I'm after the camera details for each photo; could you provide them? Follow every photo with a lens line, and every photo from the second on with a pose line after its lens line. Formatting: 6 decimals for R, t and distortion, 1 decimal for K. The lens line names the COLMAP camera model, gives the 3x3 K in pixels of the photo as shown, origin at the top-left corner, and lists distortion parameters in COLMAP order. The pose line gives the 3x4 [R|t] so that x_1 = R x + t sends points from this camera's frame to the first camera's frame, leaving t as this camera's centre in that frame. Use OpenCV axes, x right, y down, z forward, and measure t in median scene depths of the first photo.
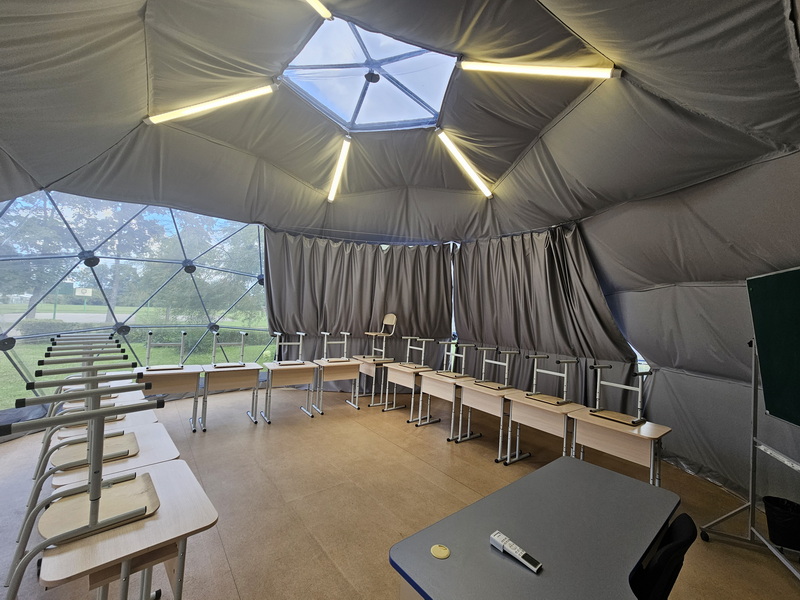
lens RADIAL K [[412.5, 0, 400.0], [0, 412.5, 300.0], [0, 0, 1]] dist [-0.001044, -0.000073]
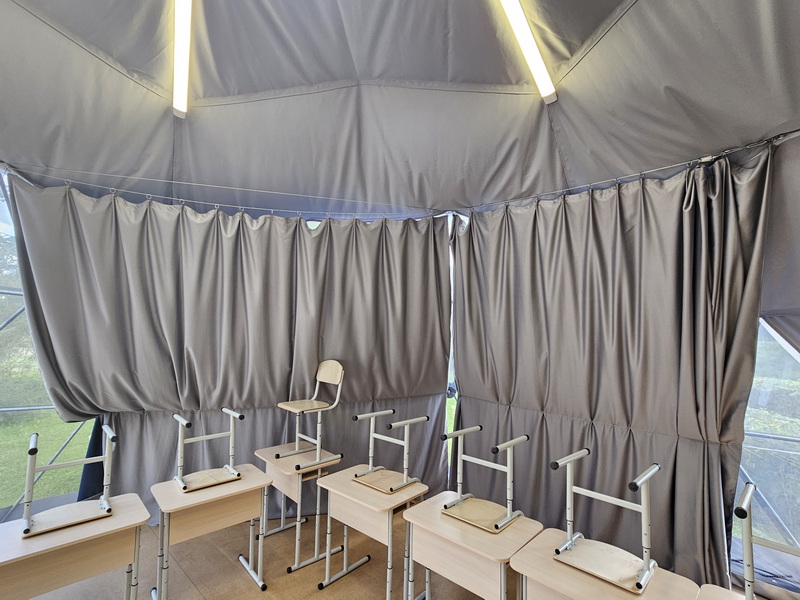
lens RADIAL K [[412.5, 0, 400.0], [0, 412.5, 300.0], [0, 0, 1]] dist [-0.001044, -0.000073]
pose [[0.990401, -0.032913, 0.134246, -0.005609], [0.035061, 0.999292, -0.013669, -0.031298], [-0.133701, 0.018245, 0.990854, 0.529860]]
